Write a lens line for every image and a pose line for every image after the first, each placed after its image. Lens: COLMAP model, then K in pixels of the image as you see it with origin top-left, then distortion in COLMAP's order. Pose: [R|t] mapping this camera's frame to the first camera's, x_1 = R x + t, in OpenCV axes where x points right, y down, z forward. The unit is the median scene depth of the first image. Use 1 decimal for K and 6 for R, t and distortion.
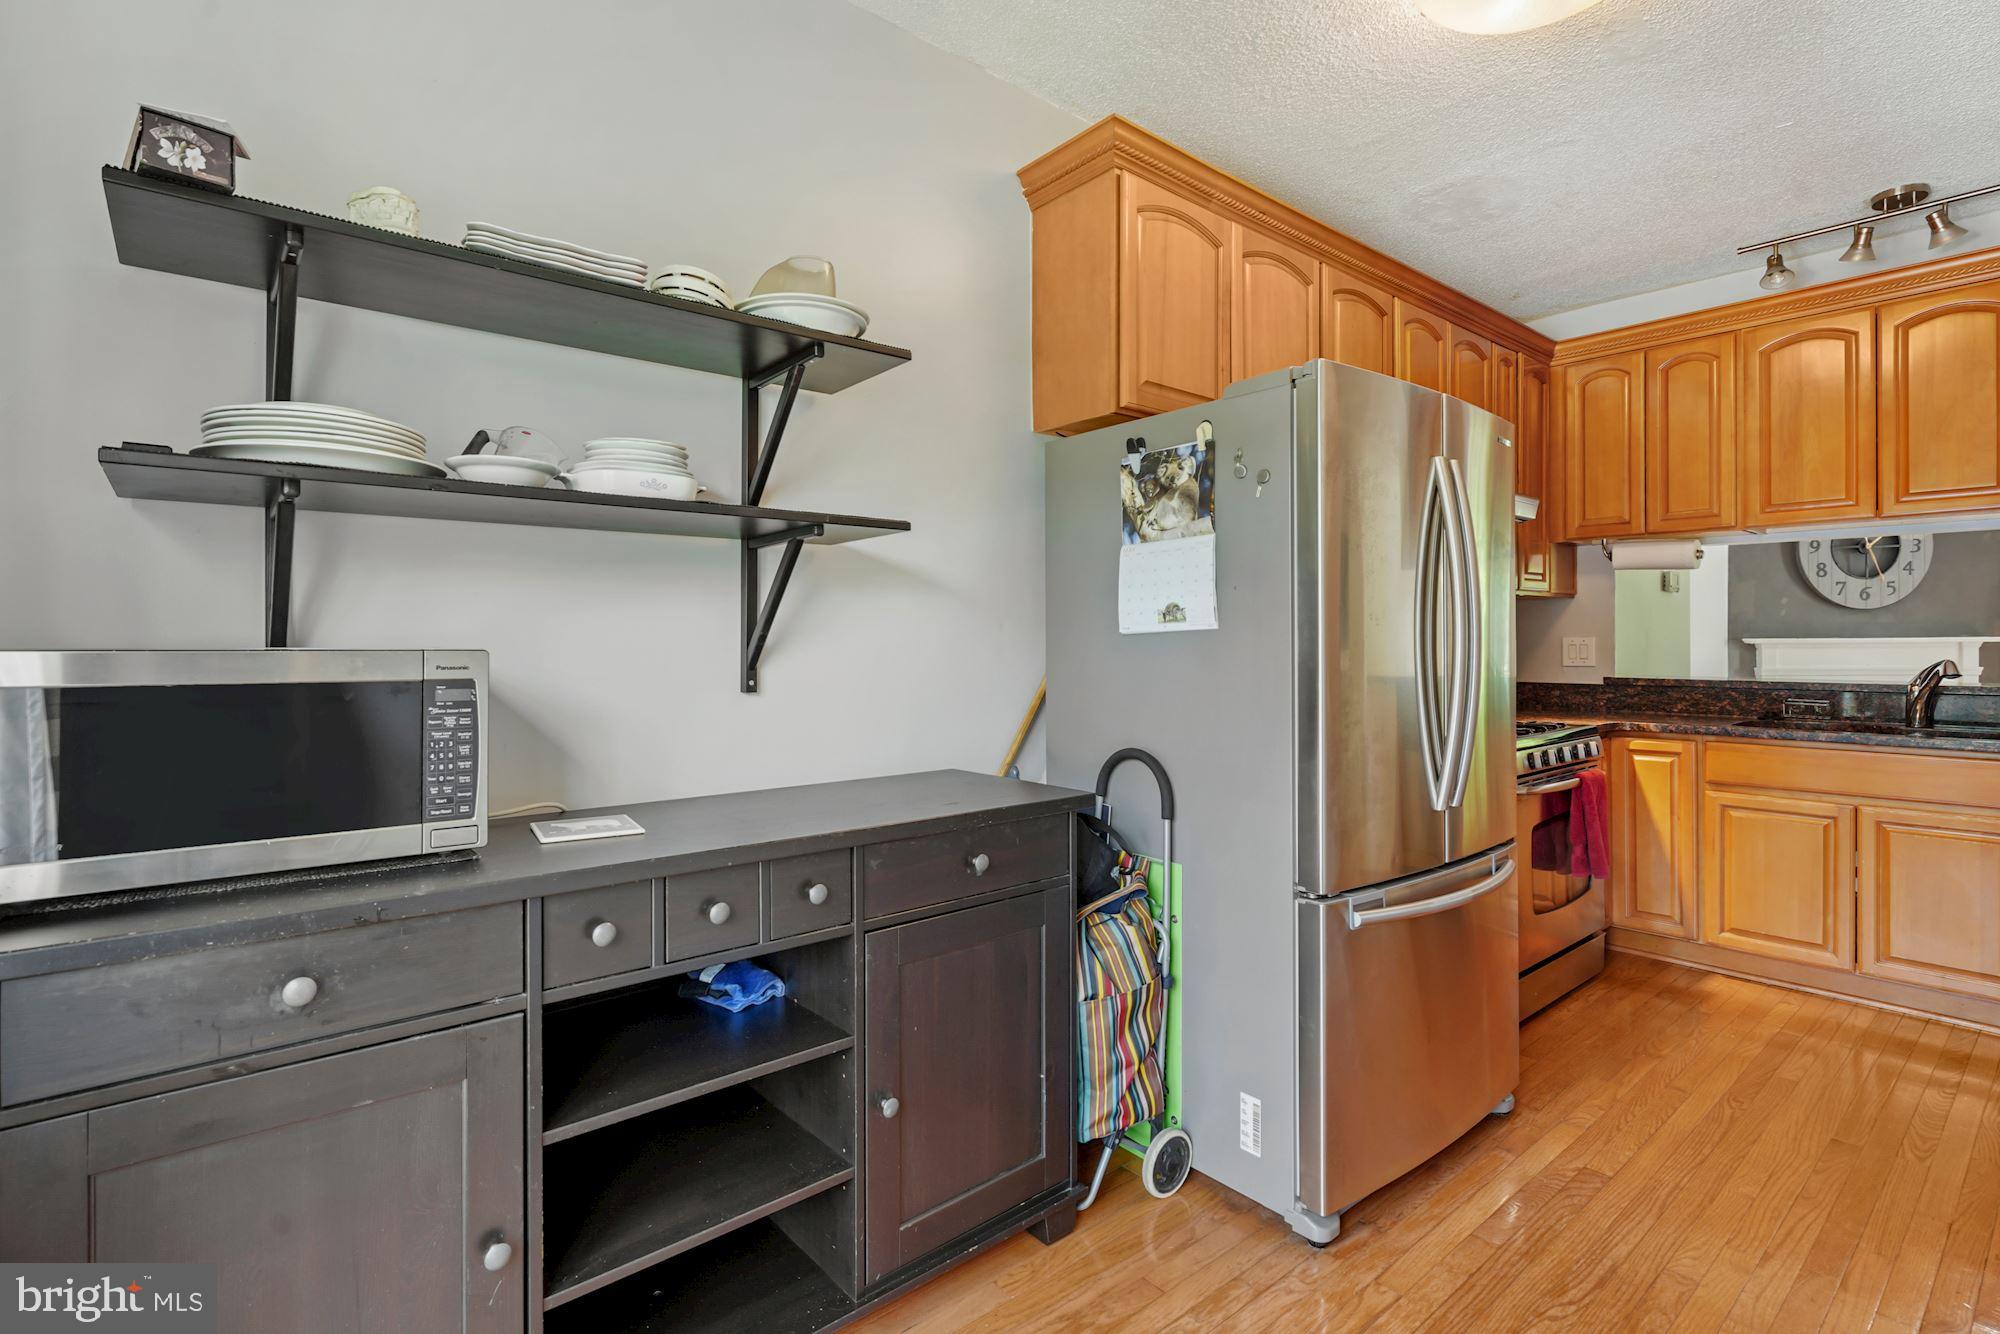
lens RADIAL K [[951.8, 0, 994.6], [0, 951.8, 638.0], [0, 0, 1]] dist [0.000099, -0.000197]
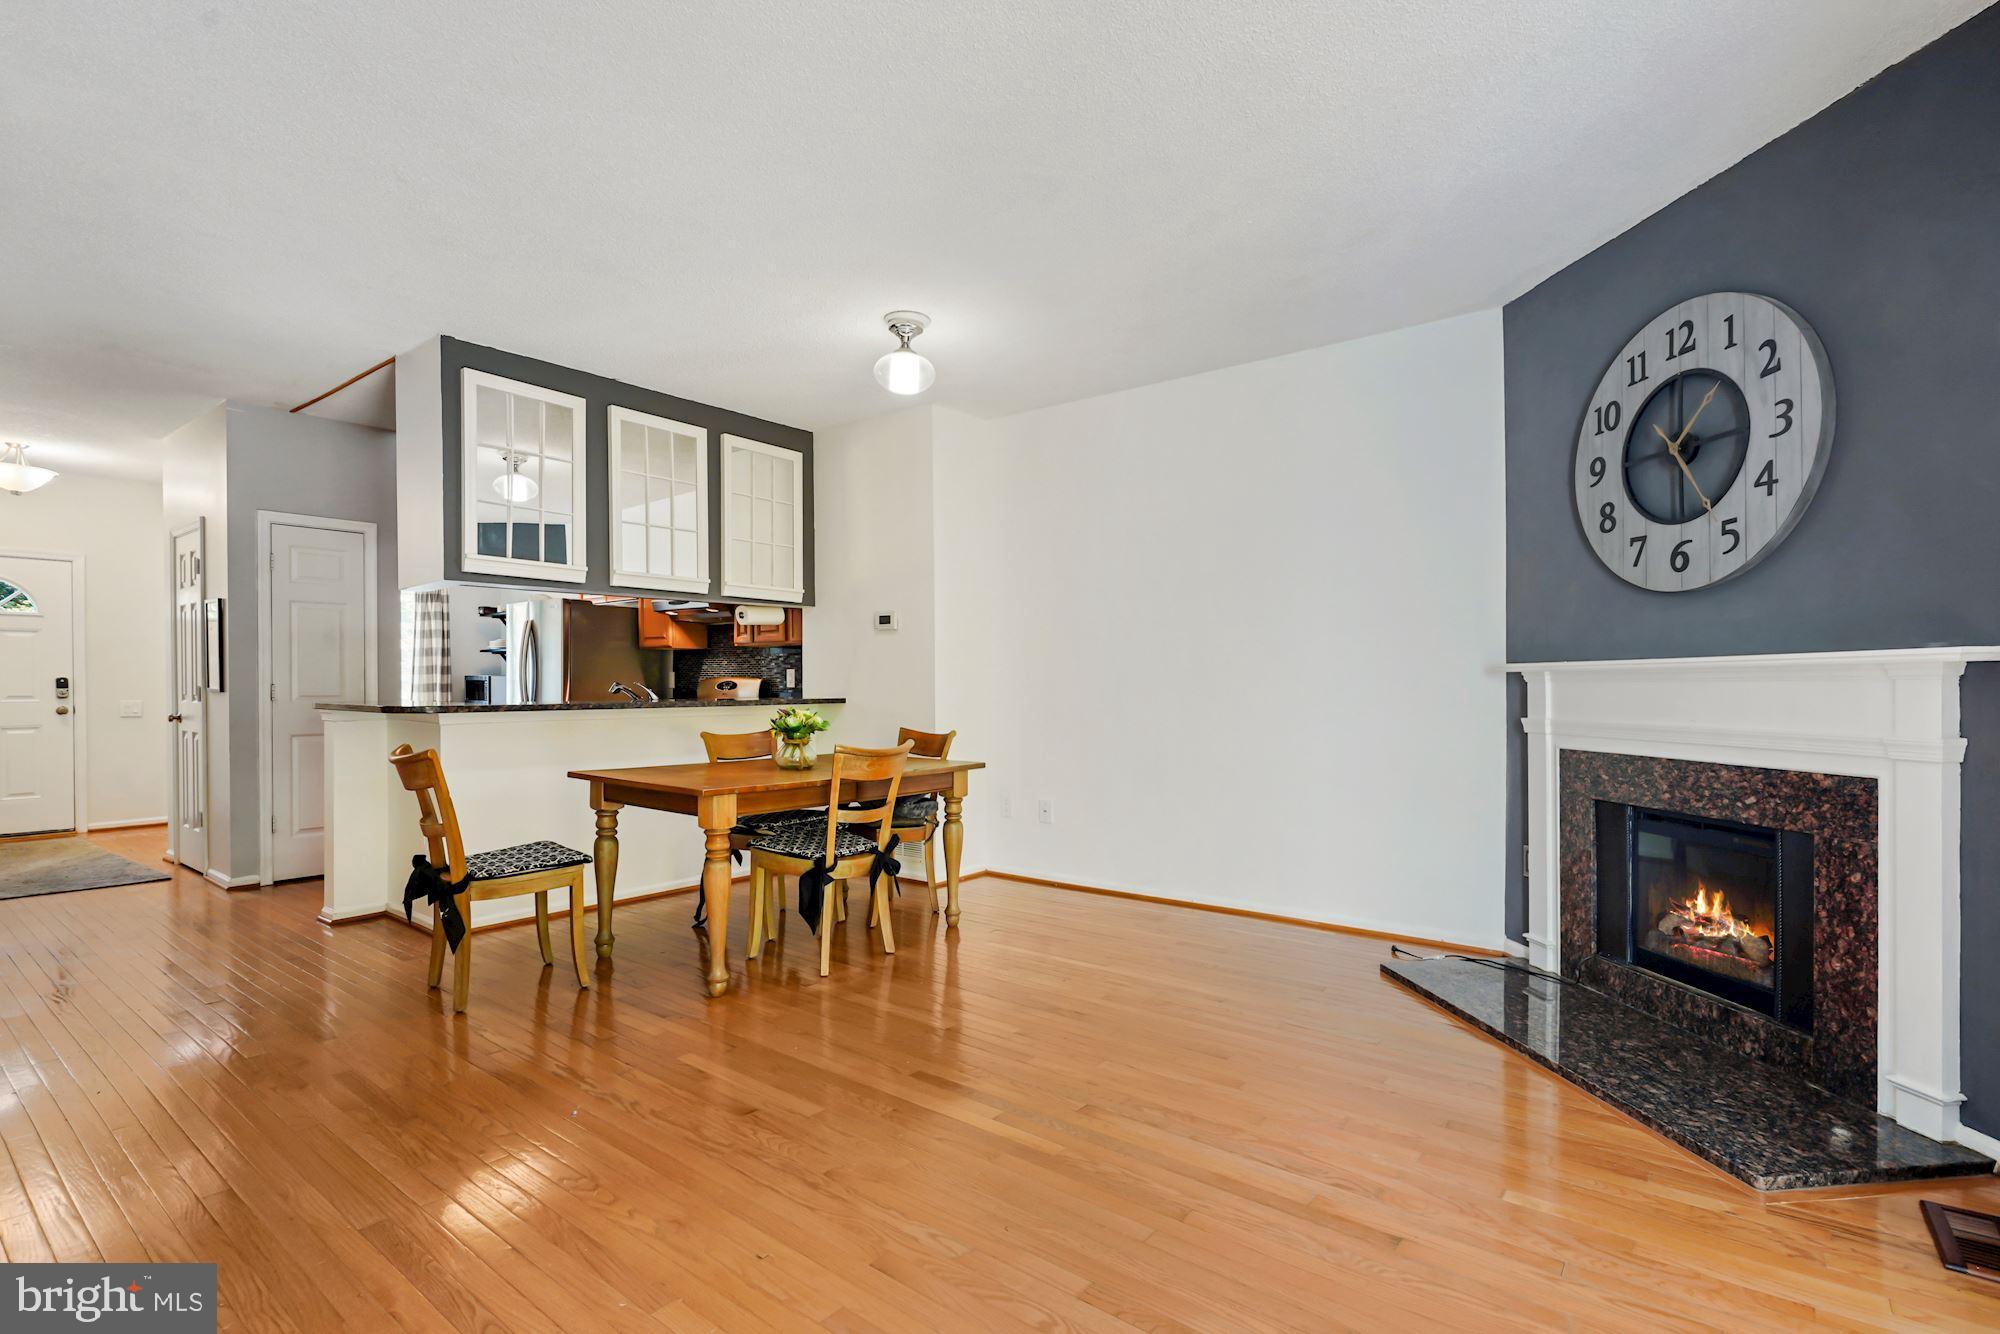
lens RADIAL K [[934.6, 0, 997.8], [0, 934.6, 681.6], [0, 0, 1]] dist [0.001648, 0.000539]
pose [[0.201632, 0.003514, -0.979455, 1.275941], [0.004070, 0.999982, 0.004426, 0.007576], [0.979453, -0.004879, 0.201614, 0.608846]]
